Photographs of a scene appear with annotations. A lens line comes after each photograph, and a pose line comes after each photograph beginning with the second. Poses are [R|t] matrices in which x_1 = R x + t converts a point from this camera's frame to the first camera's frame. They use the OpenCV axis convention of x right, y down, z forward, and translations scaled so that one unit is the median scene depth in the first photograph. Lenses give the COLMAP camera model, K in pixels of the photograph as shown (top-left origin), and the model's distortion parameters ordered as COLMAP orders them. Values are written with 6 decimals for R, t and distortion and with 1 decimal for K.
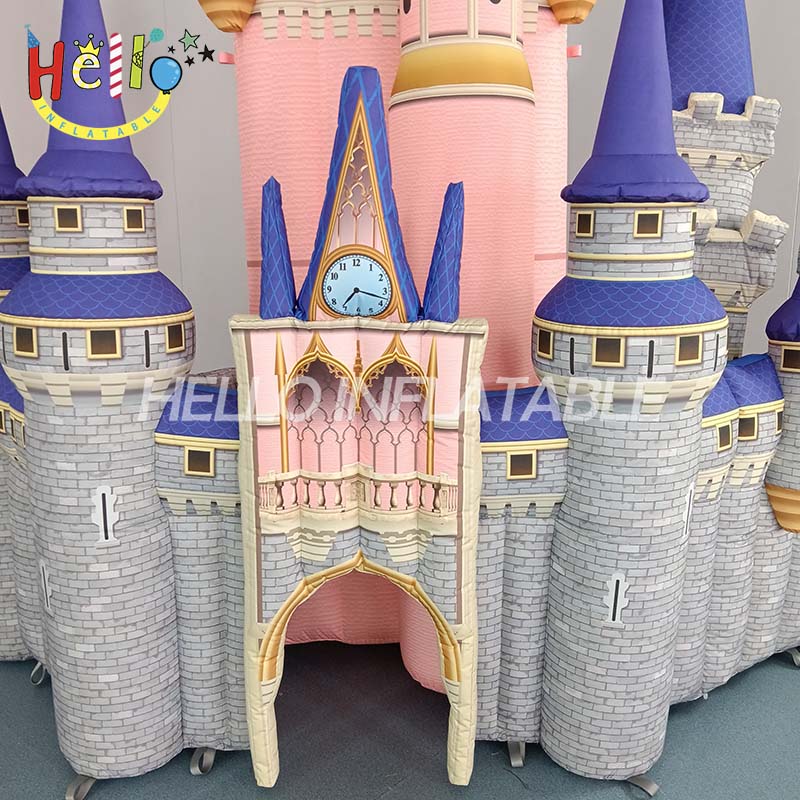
lens RADIAL K [[857.0, 0, 400.0], [0, 857.0, 400.0], [0, 0, 1]] dist [0.098438, -0.024278]
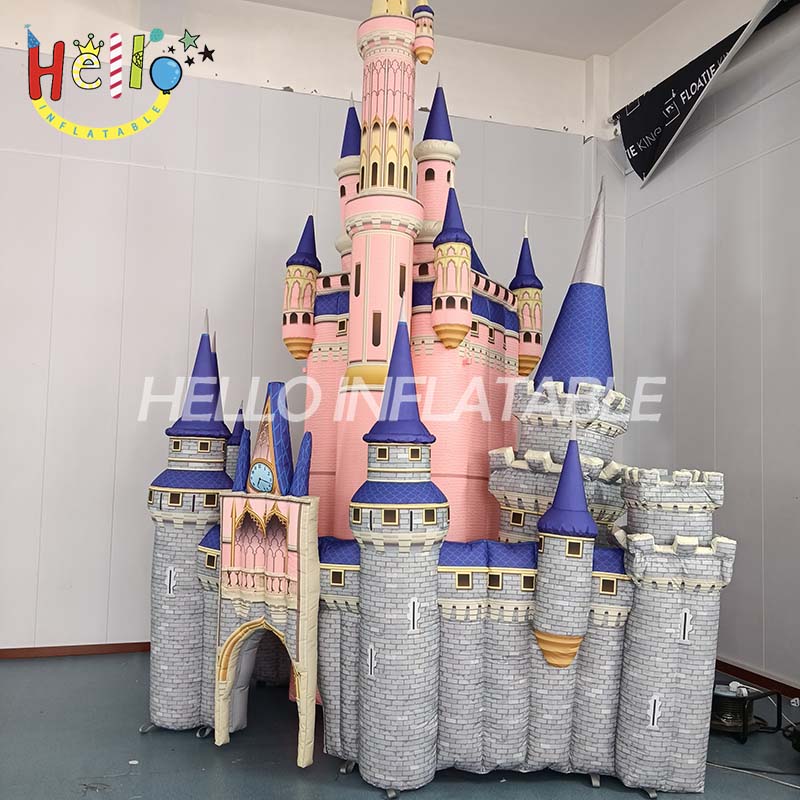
lens RADIAL K [[857.0, 0, 400.0], [0, 857.0, 400.0], [0, 0, 1]] dist [0.098438, -0.024278]
pose [[0.850537, -0.008021, -0.525854, 1.291791], [-0.143607, 0.958343, -0.246893, 0.153234], [0.505928, 0.285508, 0.813954, -0.590959]]
